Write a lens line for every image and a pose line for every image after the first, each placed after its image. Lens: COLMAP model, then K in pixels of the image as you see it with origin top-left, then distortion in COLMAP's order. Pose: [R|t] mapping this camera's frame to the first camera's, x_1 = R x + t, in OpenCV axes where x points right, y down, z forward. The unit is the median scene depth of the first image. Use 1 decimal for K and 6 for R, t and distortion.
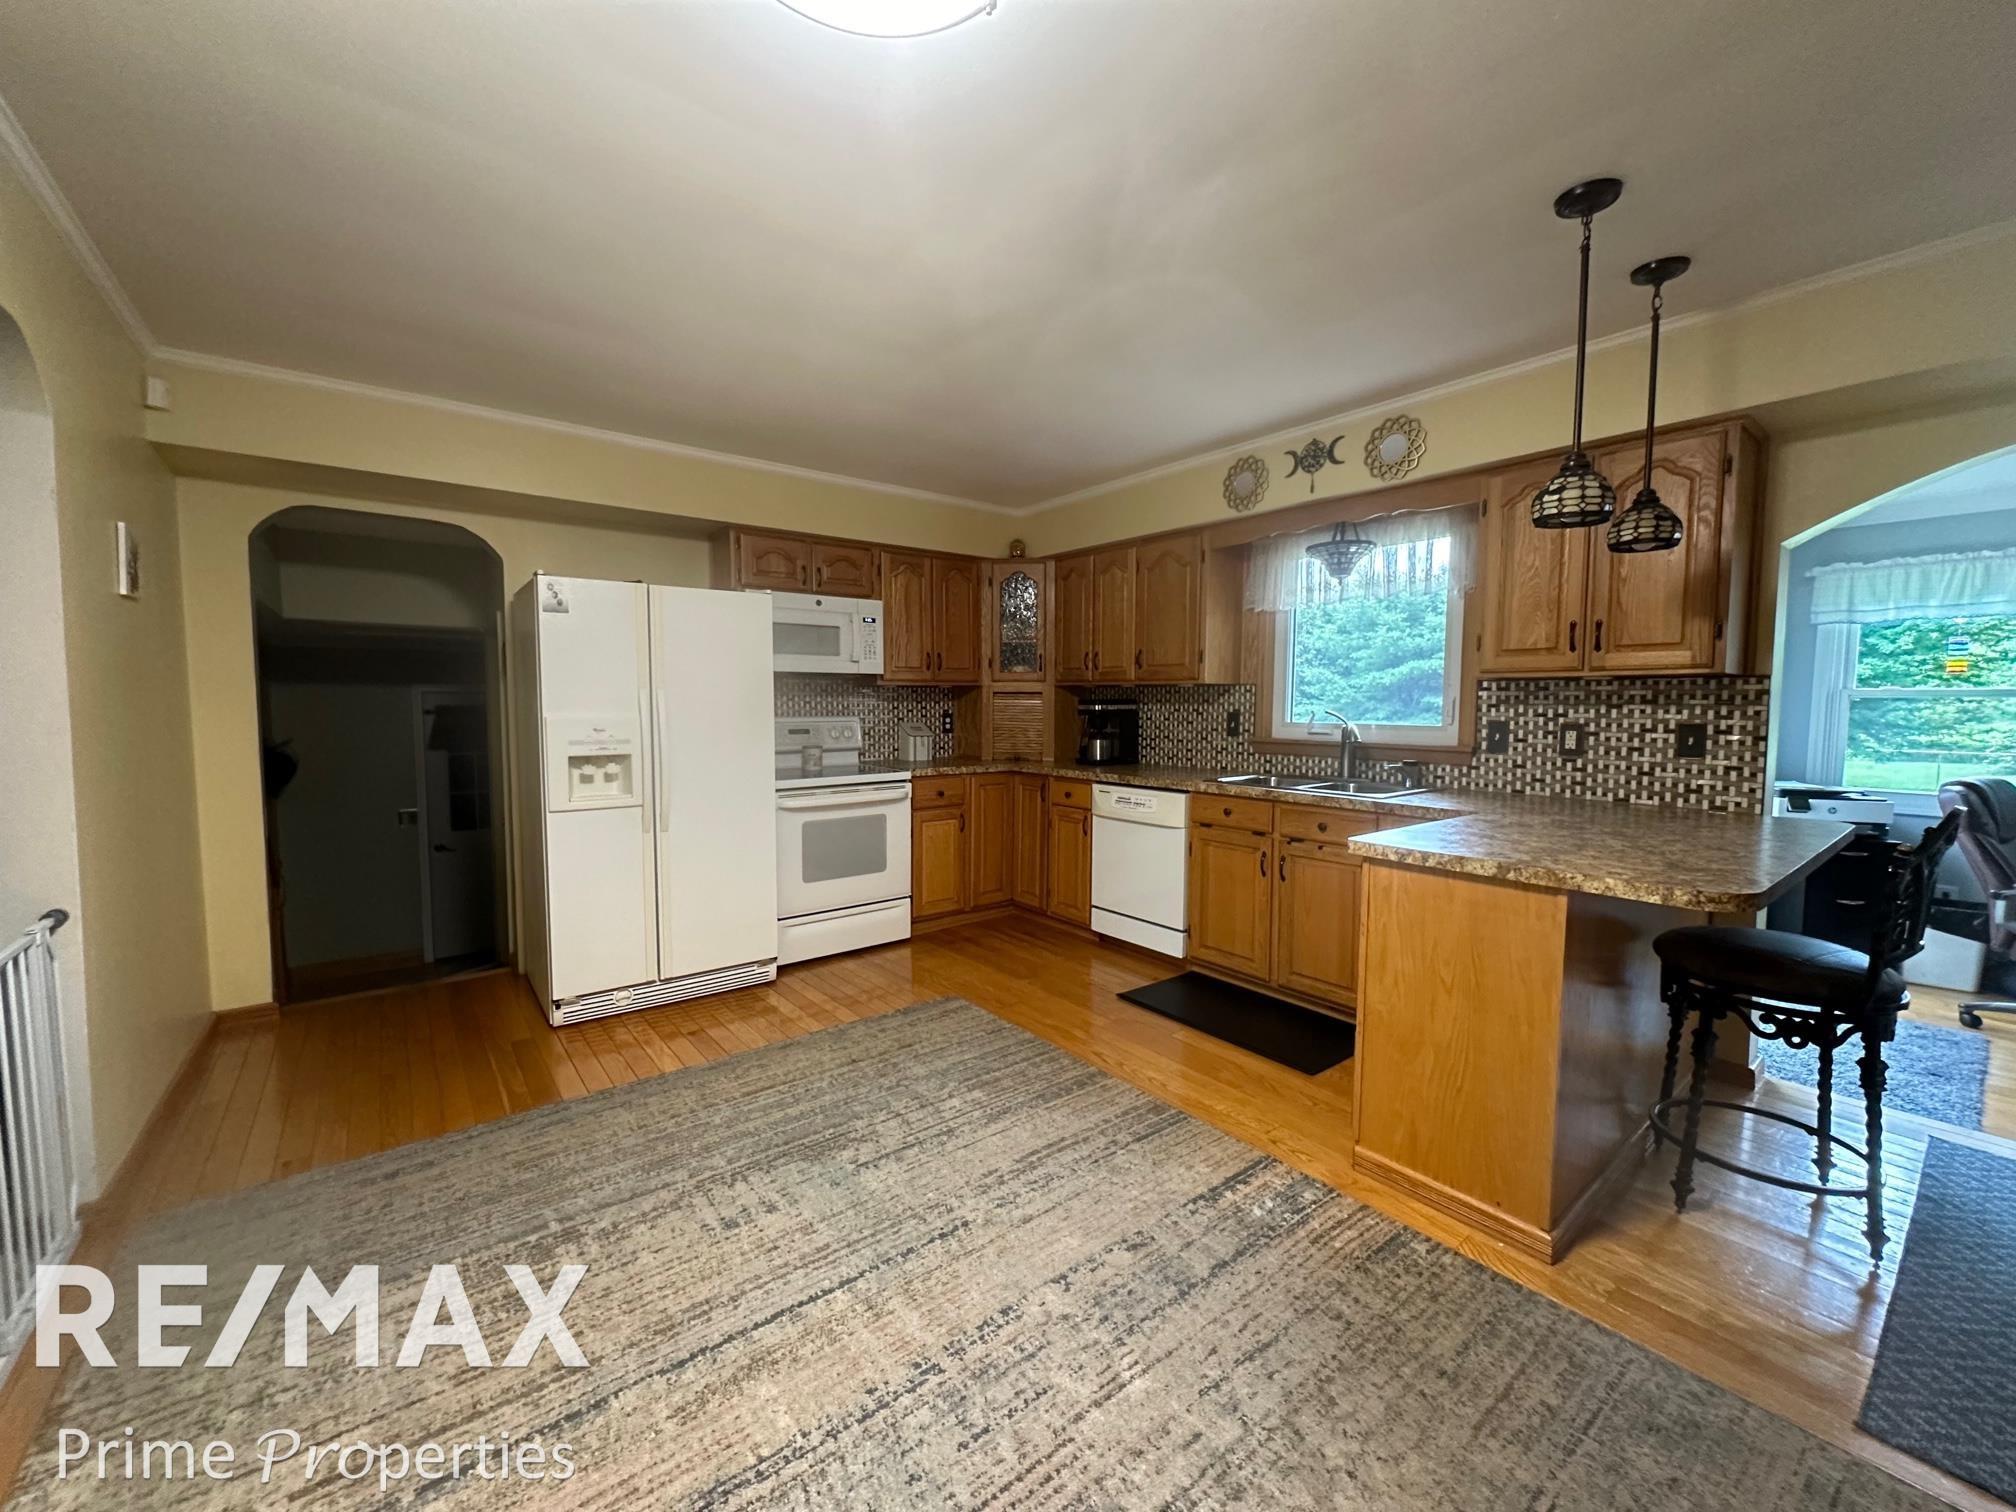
lens RADIAL K [[805.2, 0, 1009.3], [0, 805.2, 752.5], [0, 0, 1]] dist [-0.003947, 0.000855]
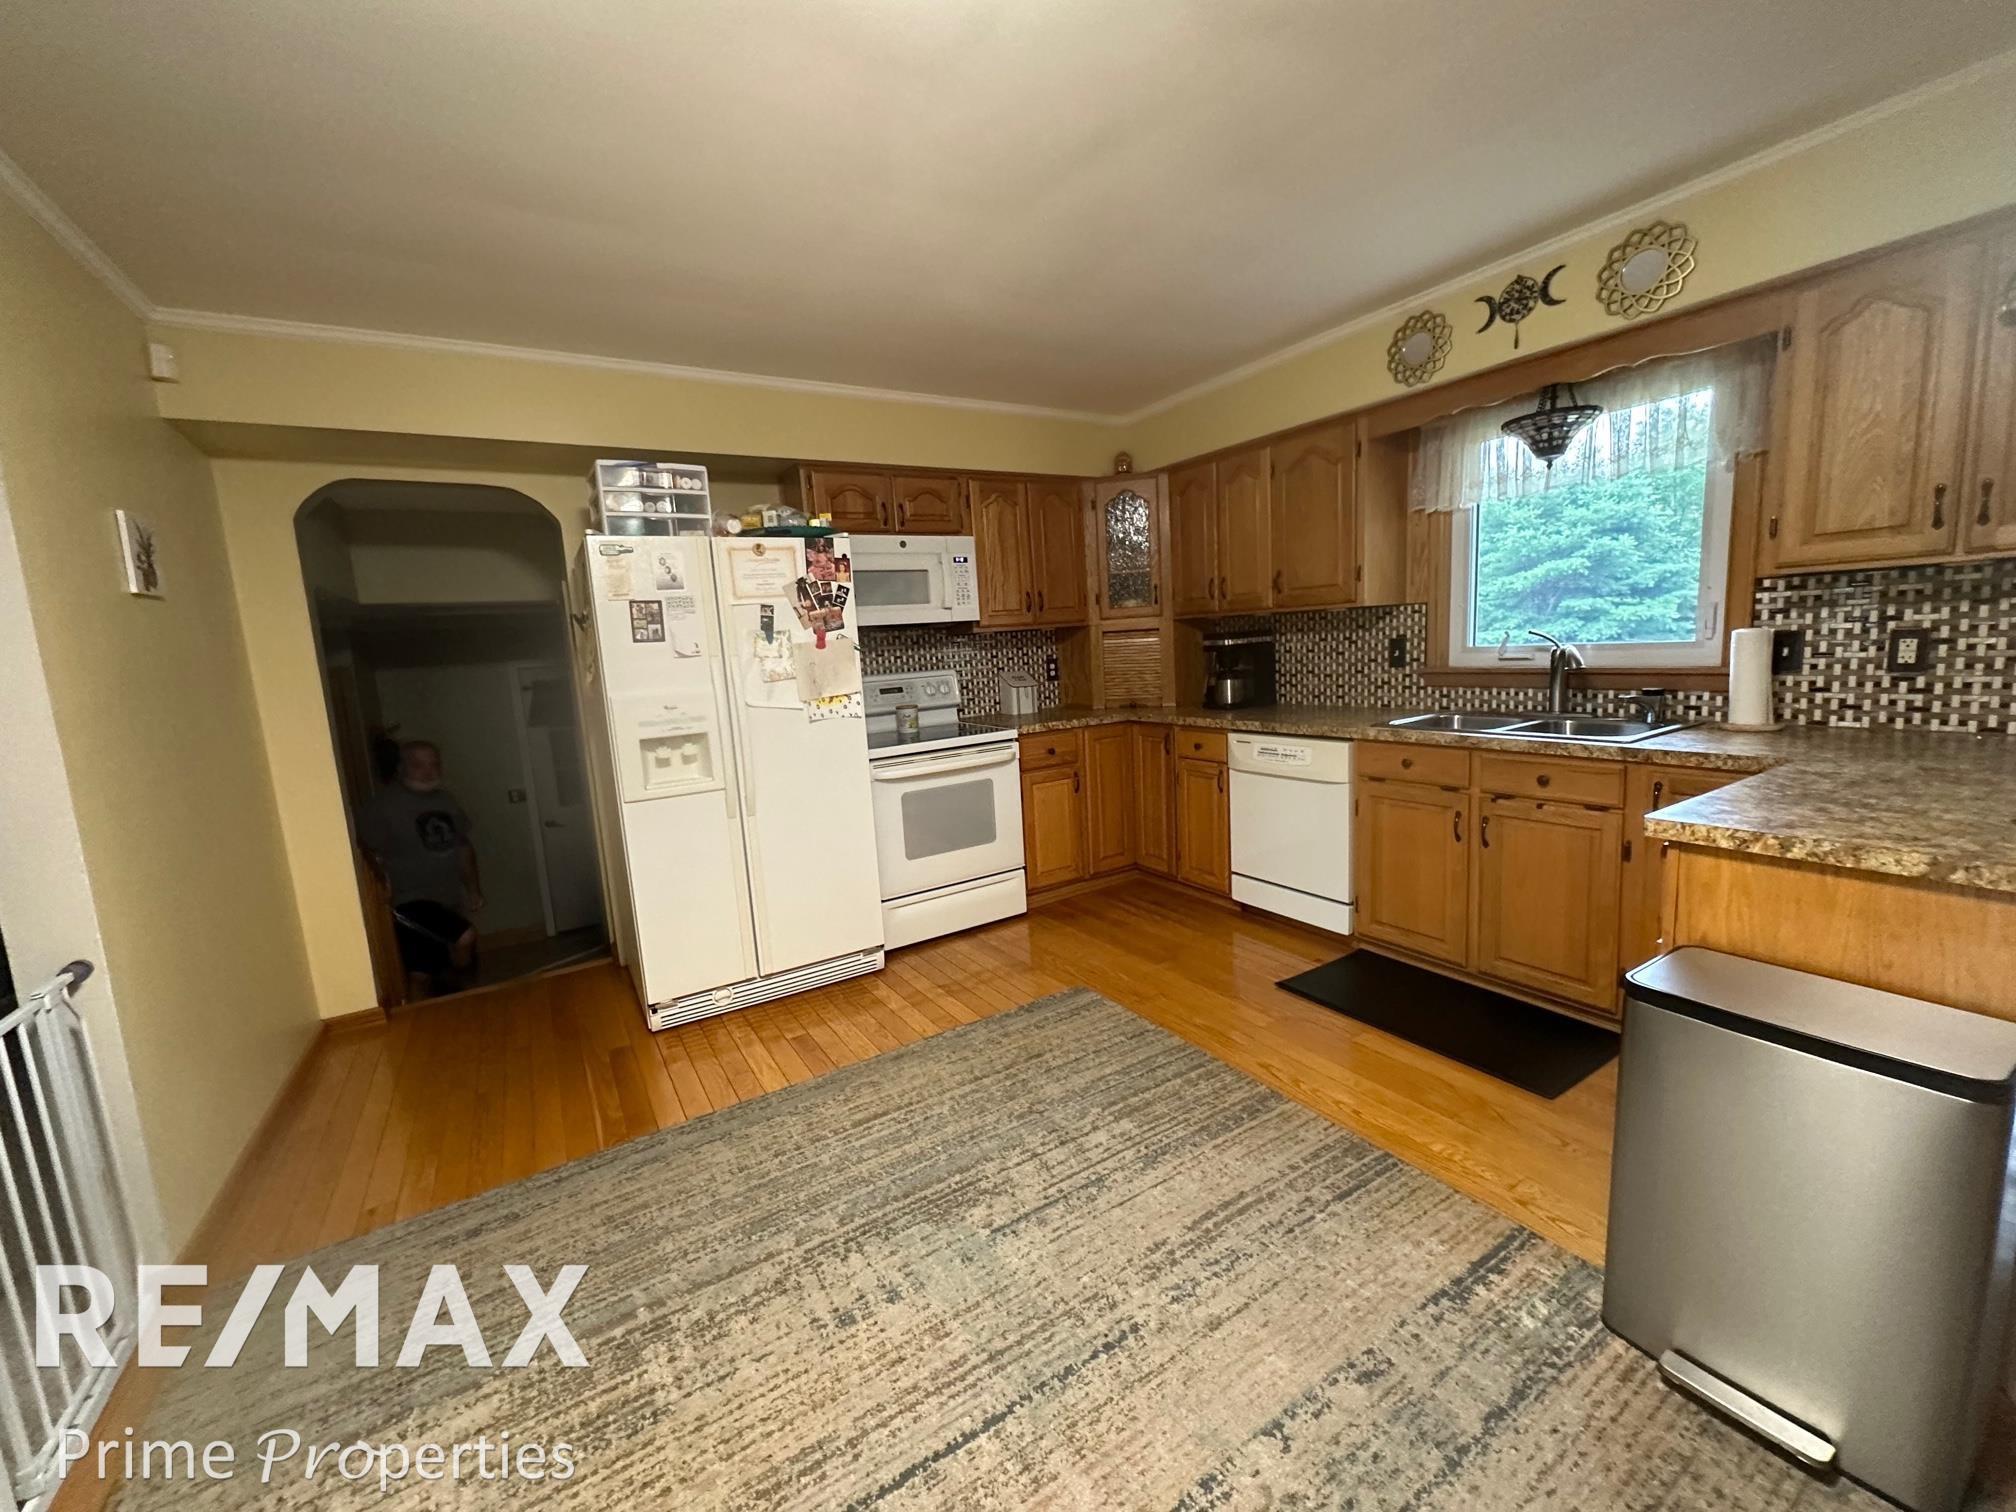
lens RADIAL K [[805.2, 0, 1007.6], [0, 805.2, 753.1], [0, 0, 1]] dist [-0.003947, 0.000855]
pose [[0.991496, -0.047178, -0.121281, -0.032005], [0.056664, 0.995497, 0.075989, -0.021961], [0.117150, -0.082215, 0.989705, 0.144938]]
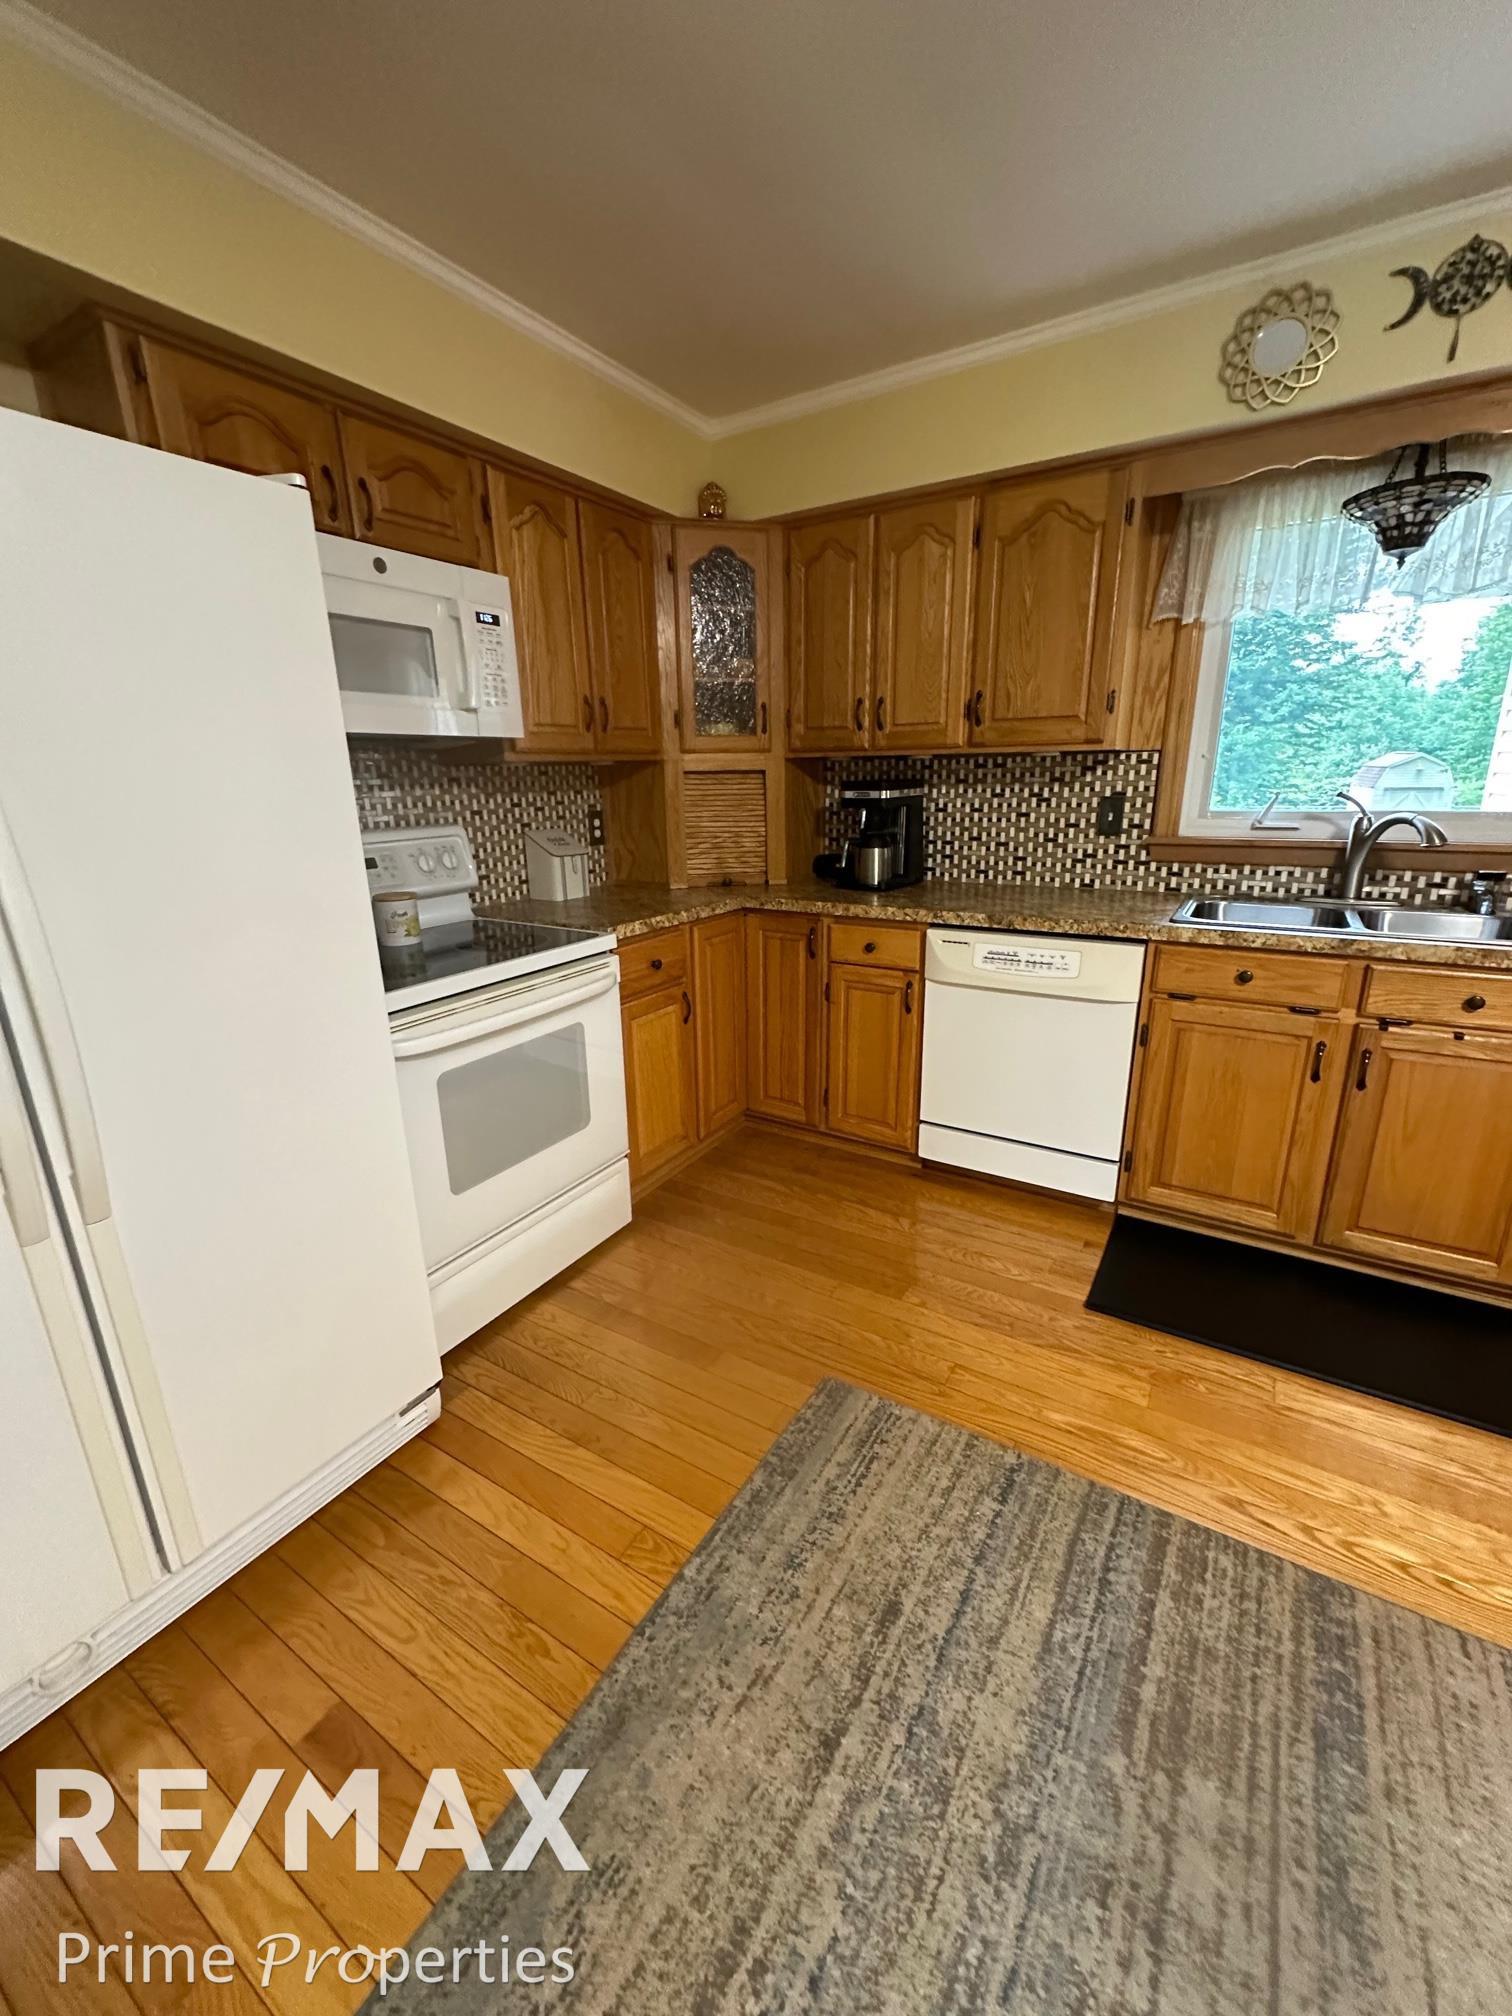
lens RADIAL K [[805.2, 0, 754.5], [0, 805.2, 1007.7], [0, 0, 1]] dist [-0.003947, 0.000855]
pose [[0.940003, -0.114078, 0.321529, -0.255642], [0.043284, 0.974701, 0.219282, -0.048102], [-0.338410, -0.192209, 0.921159, 0.584944]]
